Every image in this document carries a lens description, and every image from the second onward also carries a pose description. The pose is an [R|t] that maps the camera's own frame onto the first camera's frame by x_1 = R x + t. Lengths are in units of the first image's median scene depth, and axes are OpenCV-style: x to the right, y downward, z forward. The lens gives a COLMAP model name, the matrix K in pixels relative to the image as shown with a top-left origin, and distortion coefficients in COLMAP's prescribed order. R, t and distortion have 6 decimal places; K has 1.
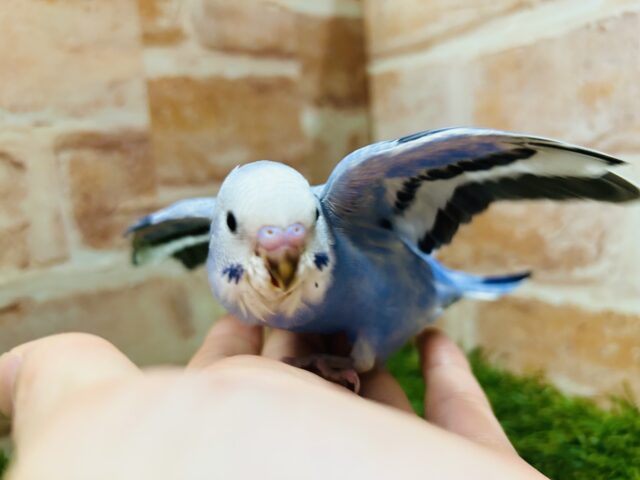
lens RADIAL K [[542.1, 0, 322.5], [0, 542.1, 235.0], [0, 0, 1]] dist [-0.006706, -0.002599]
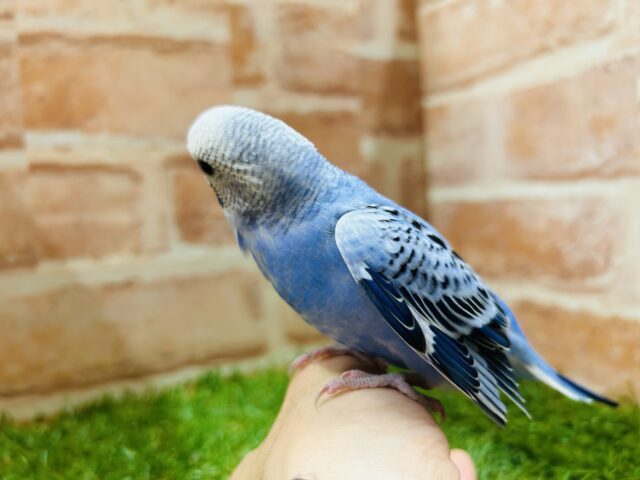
lens RADIAL K [[544.3, 0, 331.2], [0, 544.3, 235.1], [0, 0, 1]] dist [-0.000804, -0.006146]
pose [[0.984311, 0.036768, -0.172570, 0.130761], [-0.045147, 0.997972, -0.044883, 0.046320], [0.170570, 0.051970, 0.983974, -0.209462]]
